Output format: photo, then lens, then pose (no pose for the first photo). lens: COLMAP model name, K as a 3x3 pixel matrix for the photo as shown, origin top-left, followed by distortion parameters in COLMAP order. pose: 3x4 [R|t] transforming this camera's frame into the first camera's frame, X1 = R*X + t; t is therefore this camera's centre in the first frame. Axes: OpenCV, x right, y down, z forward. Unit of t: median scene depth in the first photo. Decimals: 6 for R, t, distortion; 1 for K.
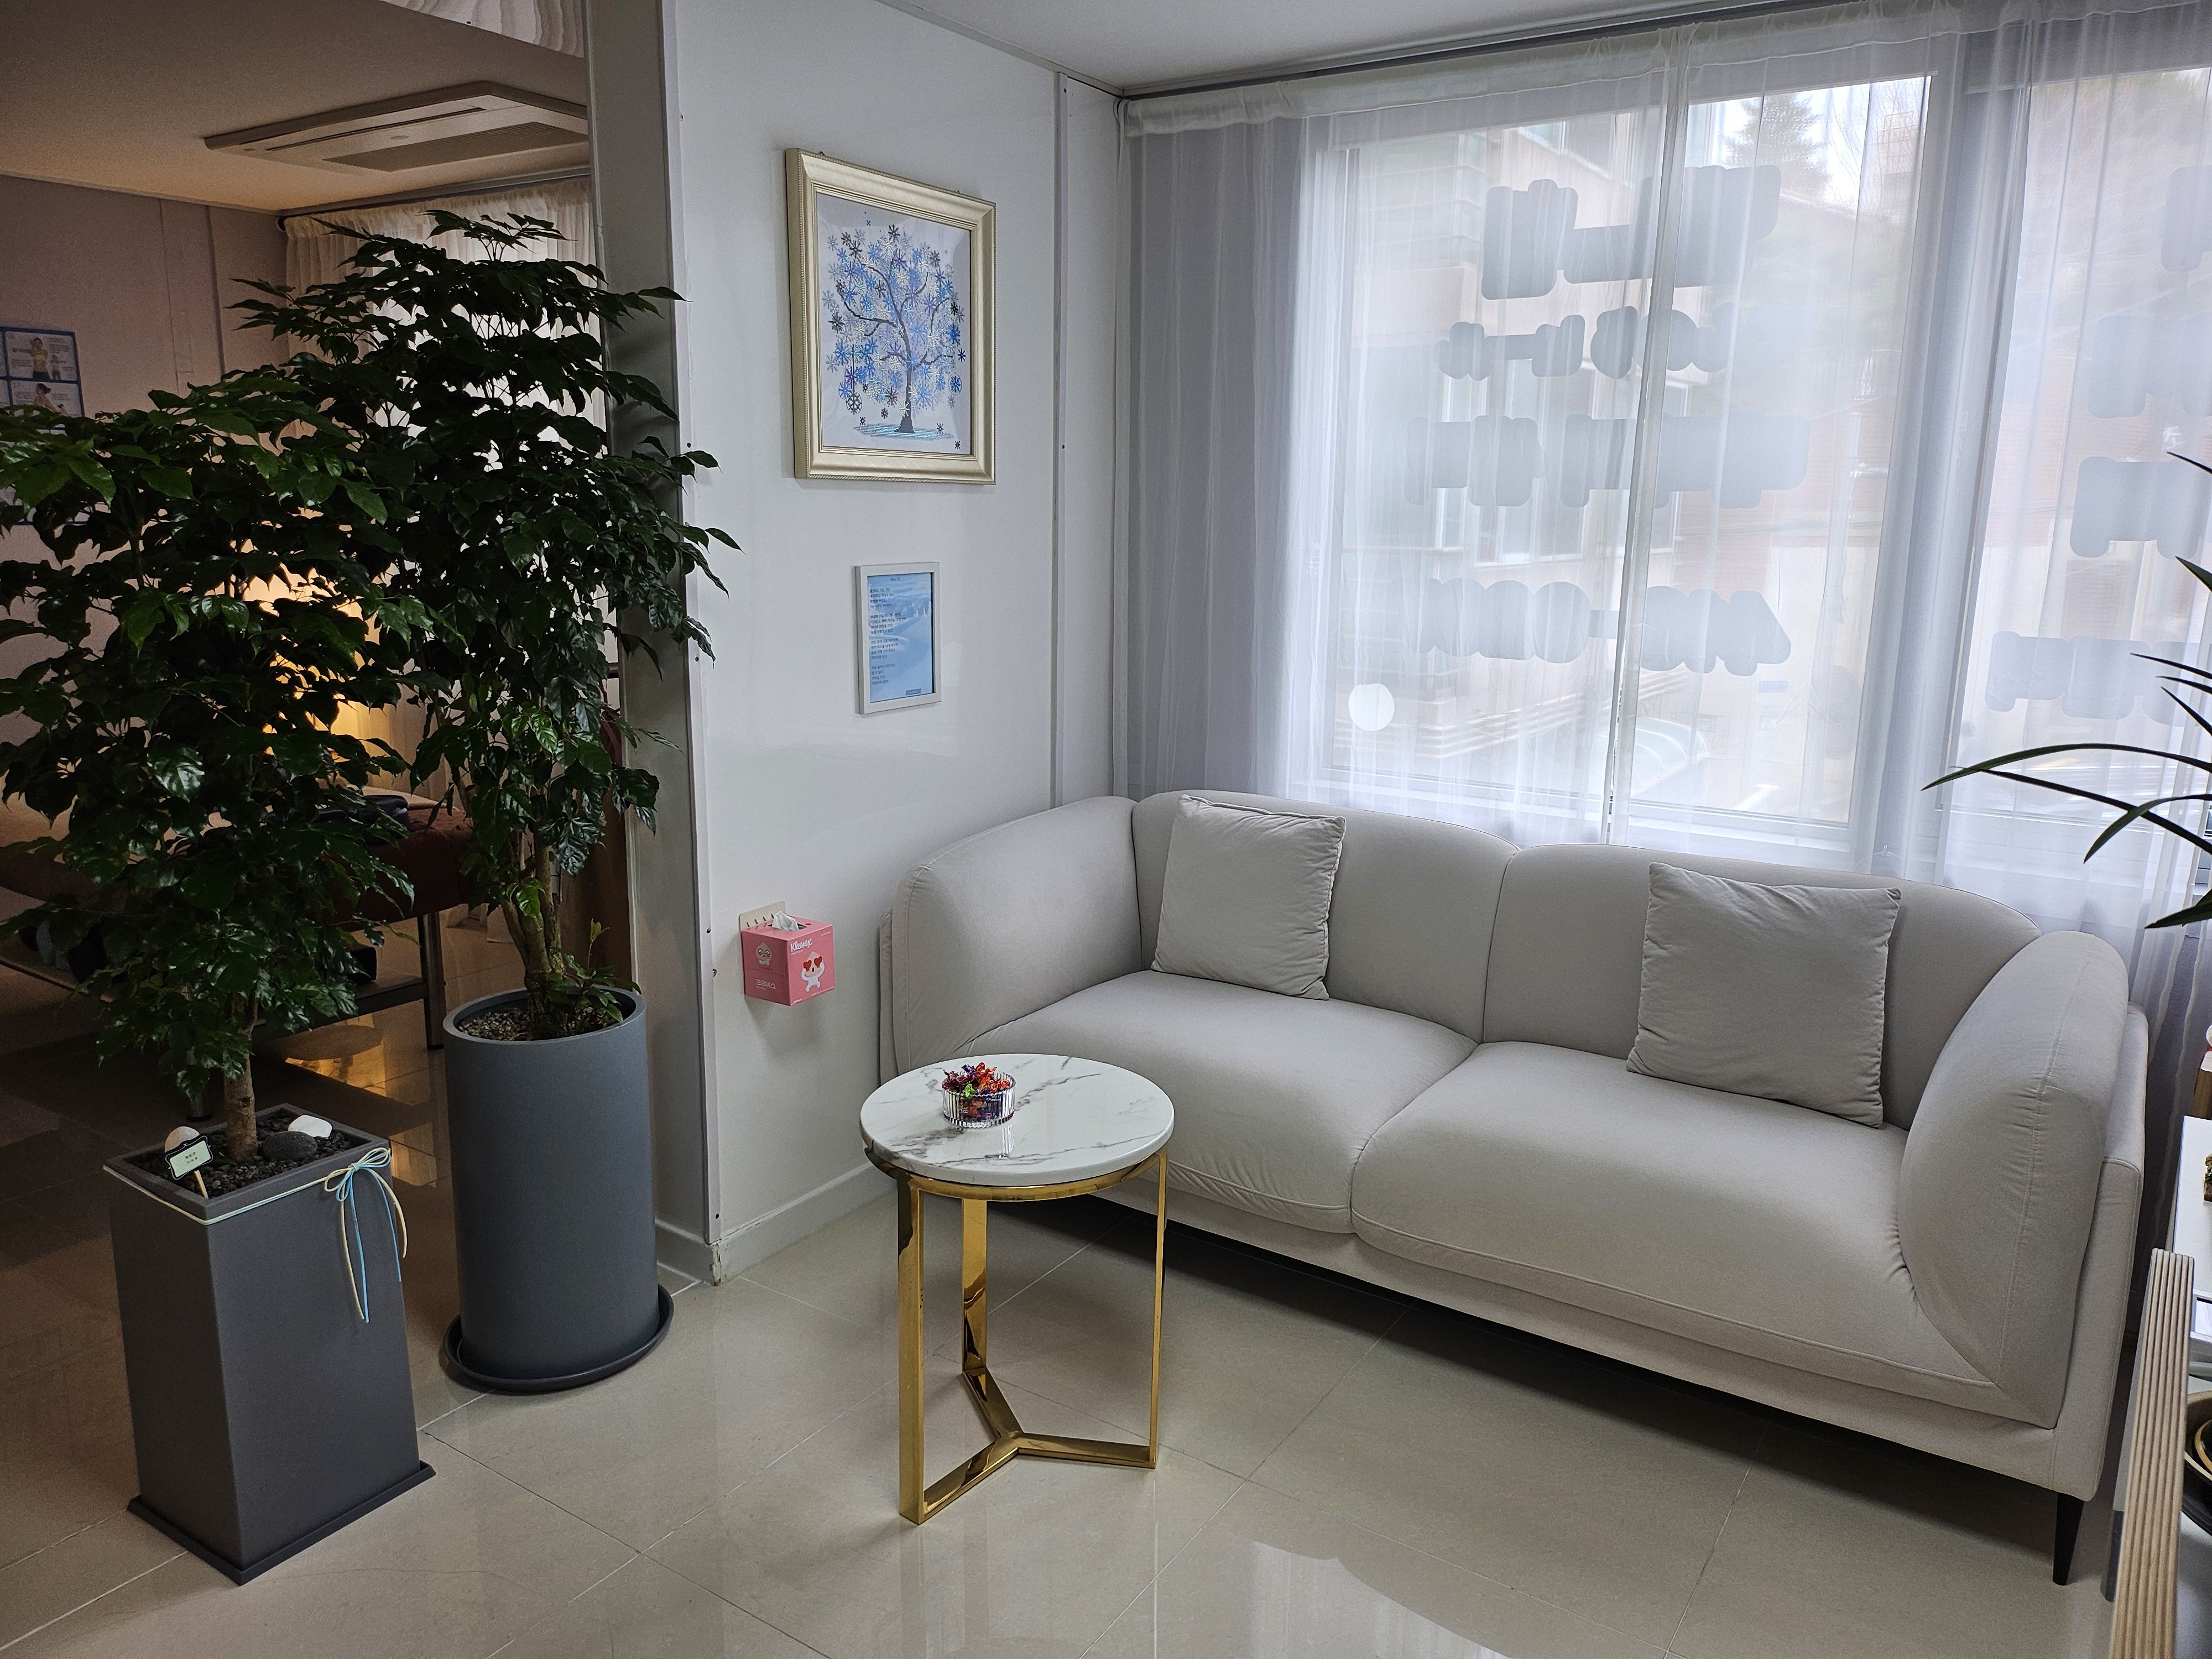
lens RADIAL K [[1579.7, 0, 1116.1], [0, 1579.7, 830.8], [0, 0, 1]] dist [0.070205, -0.094040]
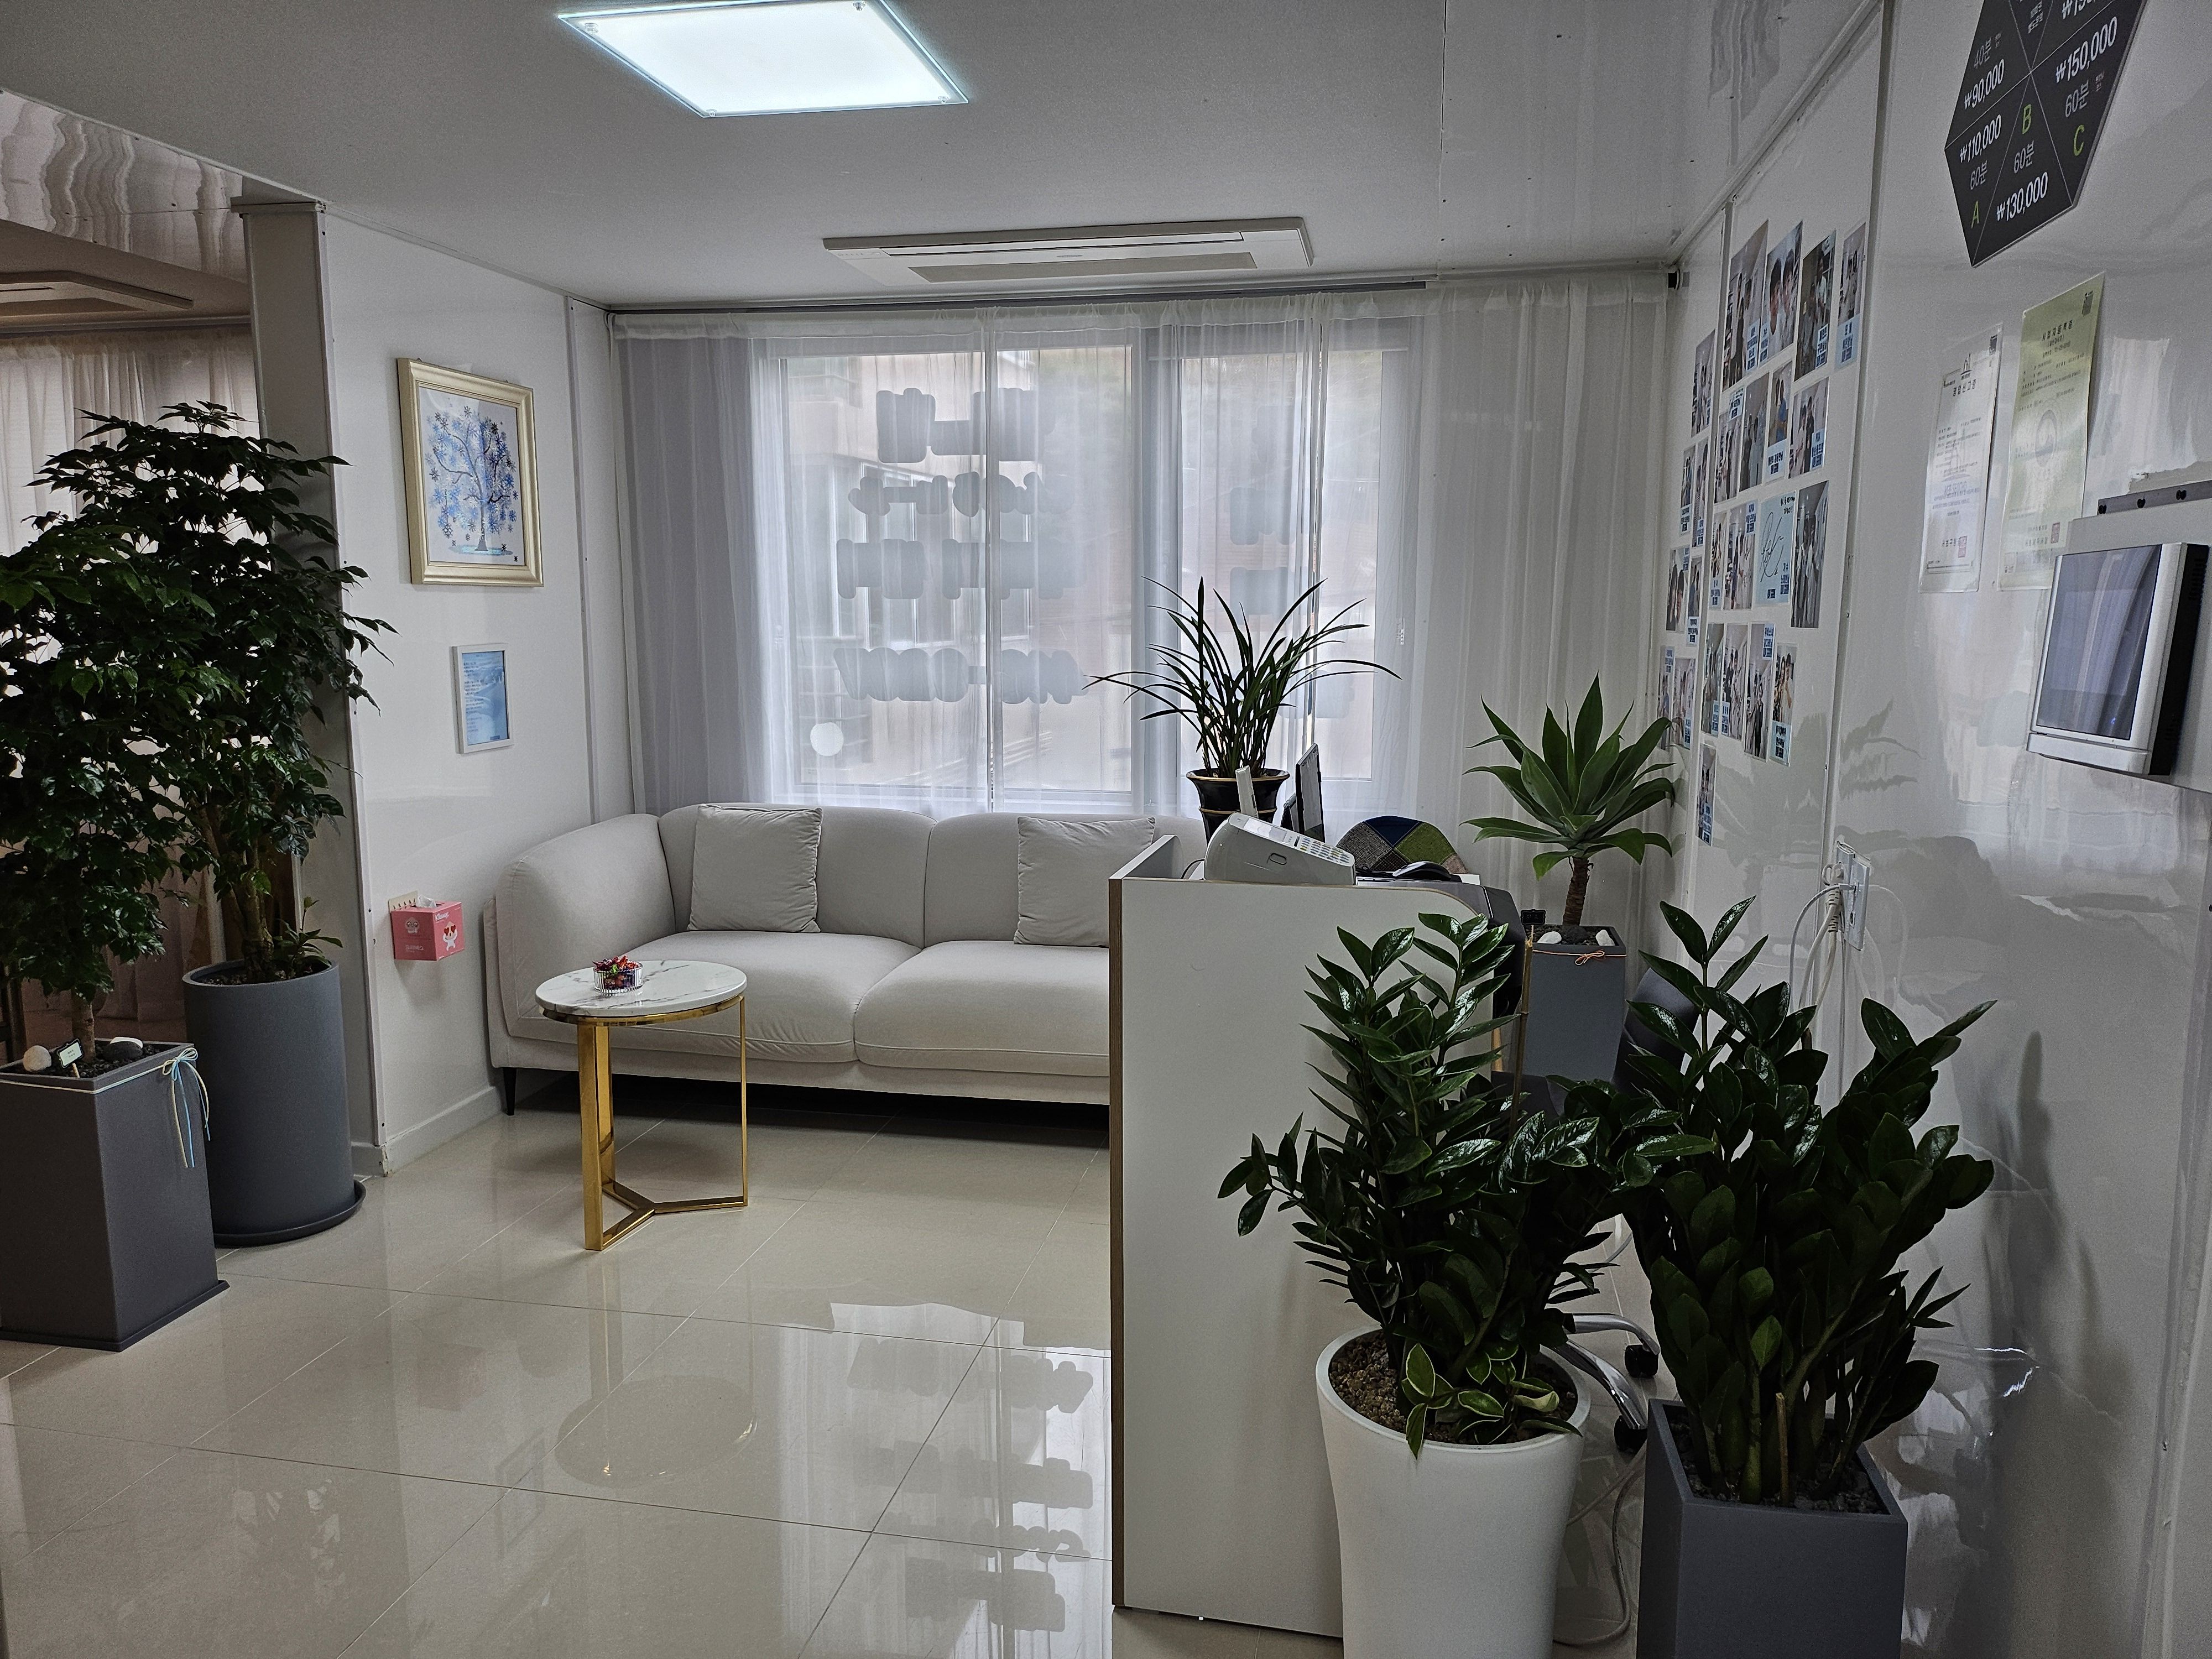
lens RADIAL K [[1579.7, 0, 1116.1], [0, 1579.7, 830.8], [0, 0, 1]] dist [0.070205, -0.094040]
pose [[0.927345, -0.068292, 0.367922, -0.151072], [0.089895, 0.995070, -0.041879, 0.103295], [-0.363248, 0.071911, 0.928913, -0.488625]]
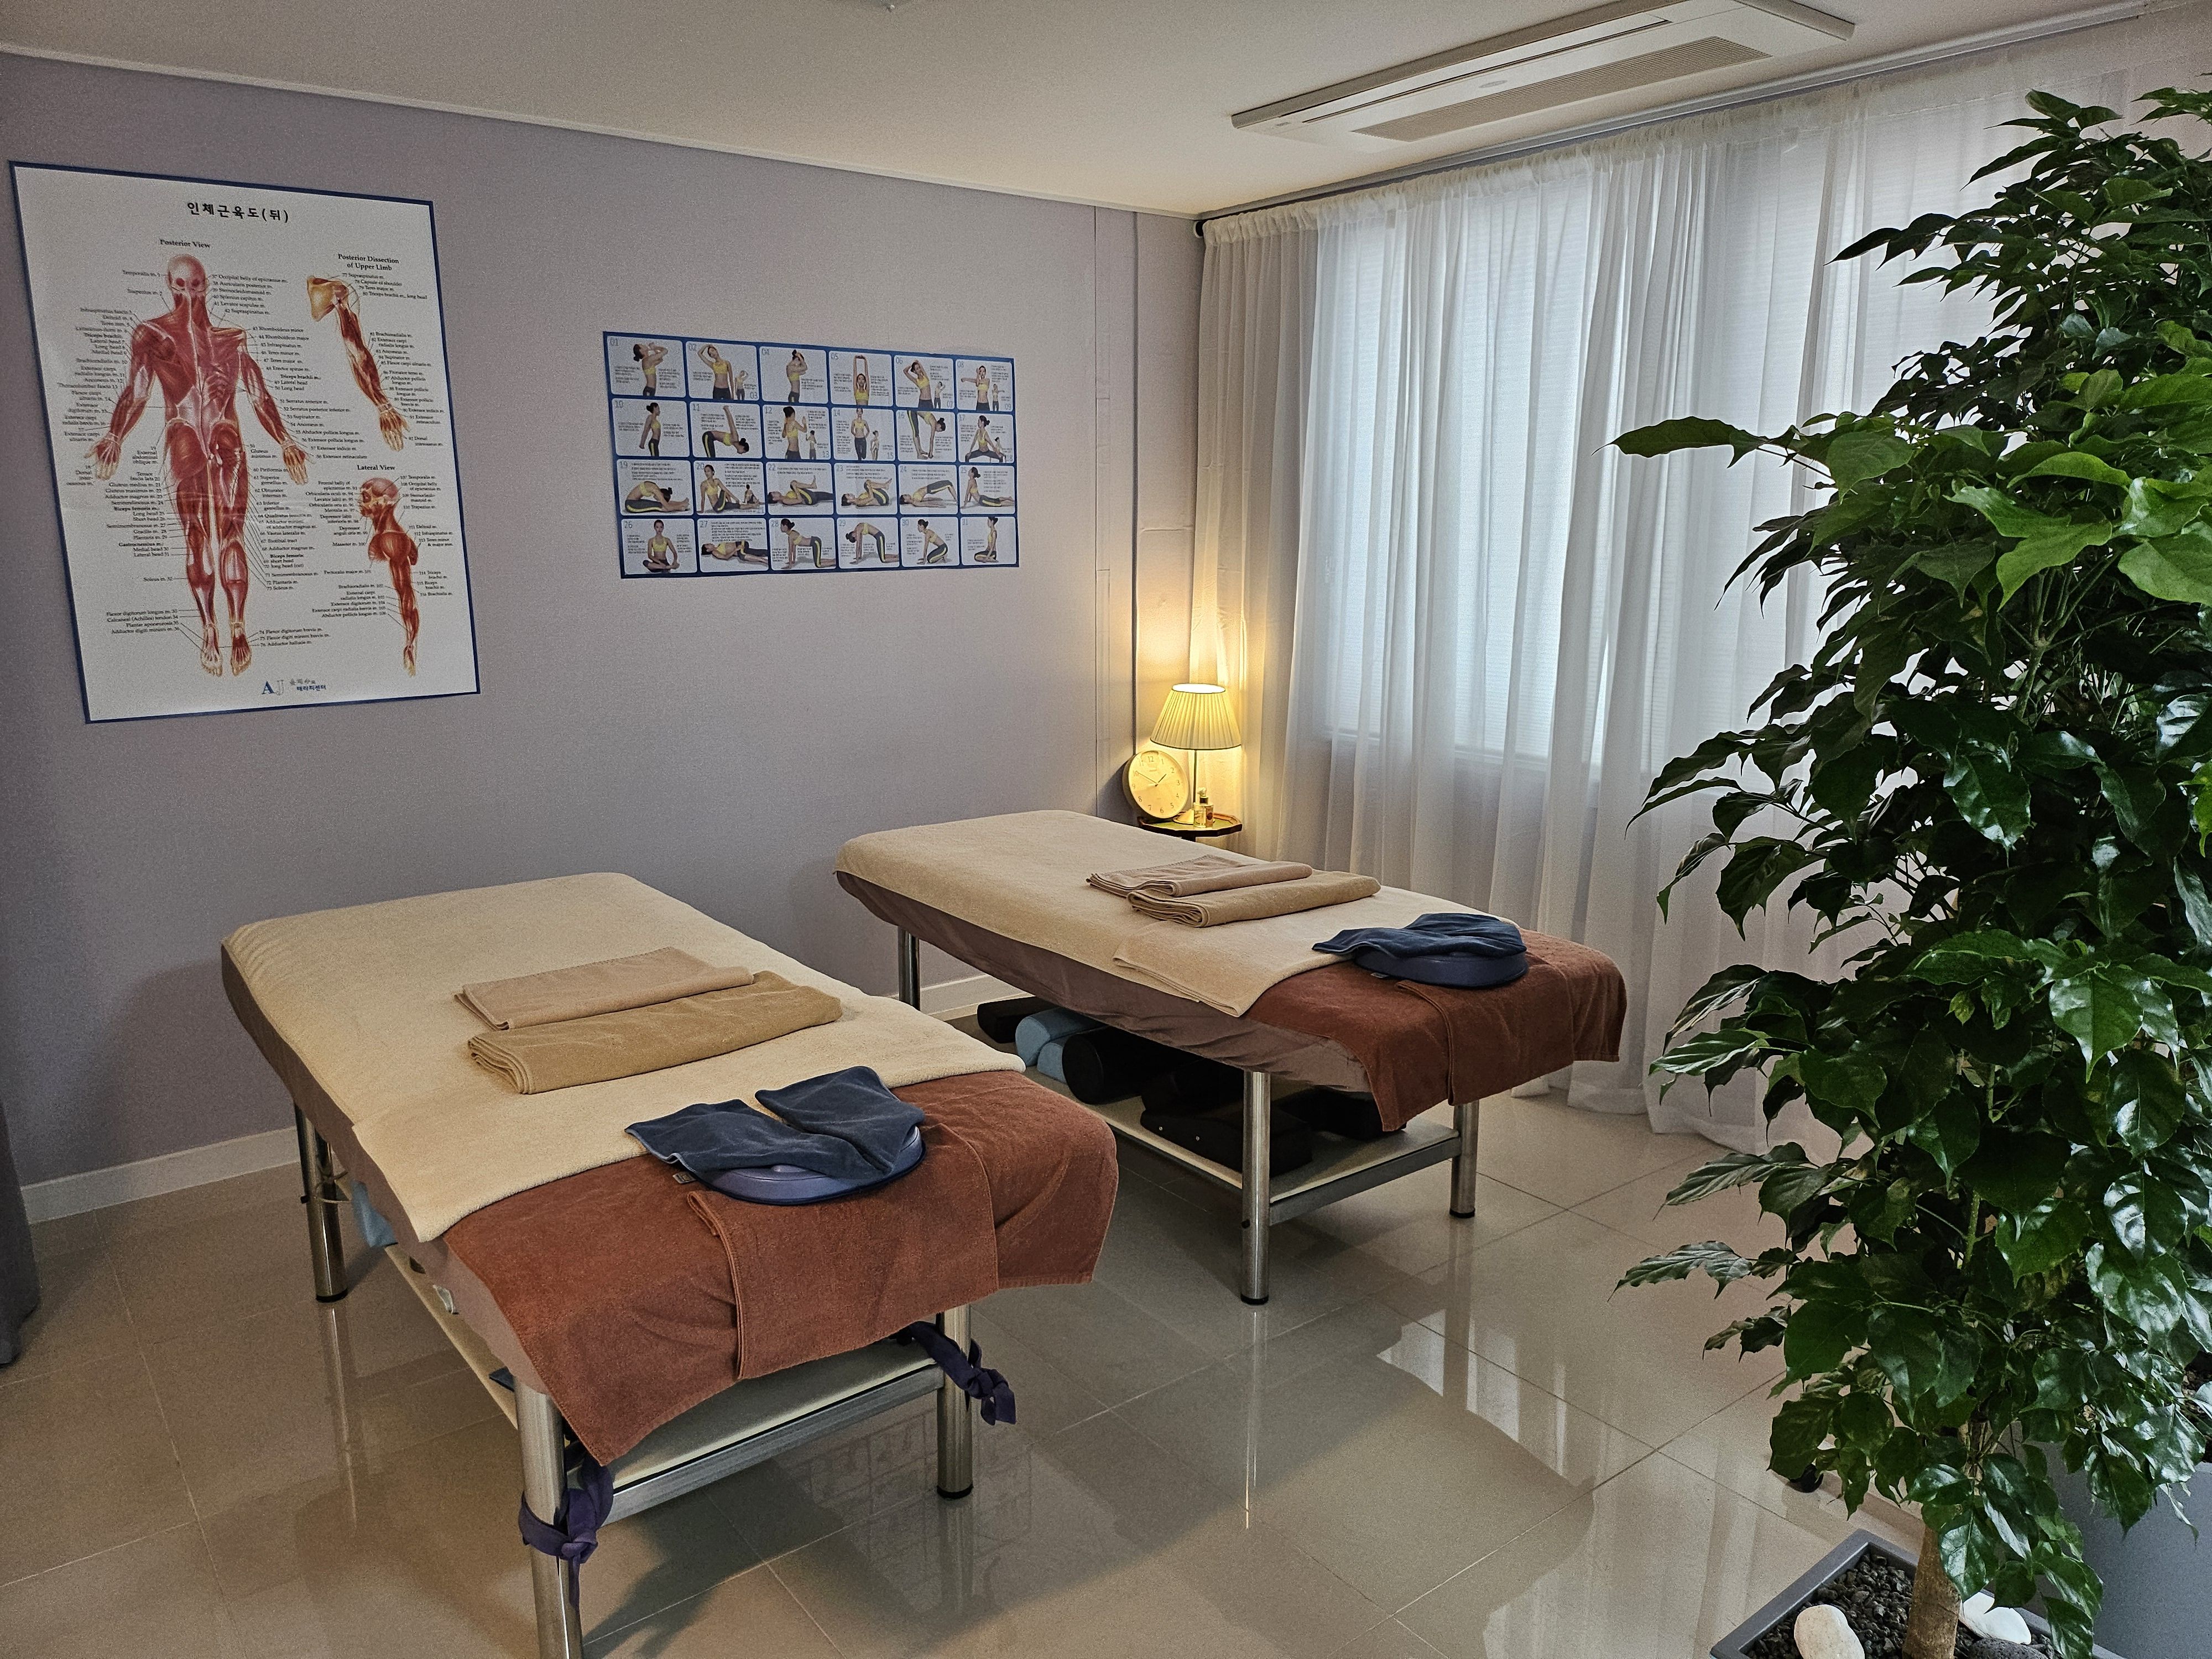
lens RADIAL K [[1579.7, 0, 1116.1], [0, 1579.7, 830.8], [0, 0, 1]] dist [0.070205, -0.094040]
pose [[0.943589, 0.044581, -0.328104, -0.468932], [-0.047568, 0.998867, -0.001079, -0.067592], [0.327685, 0.016626, 0.944641, 0.255828]]
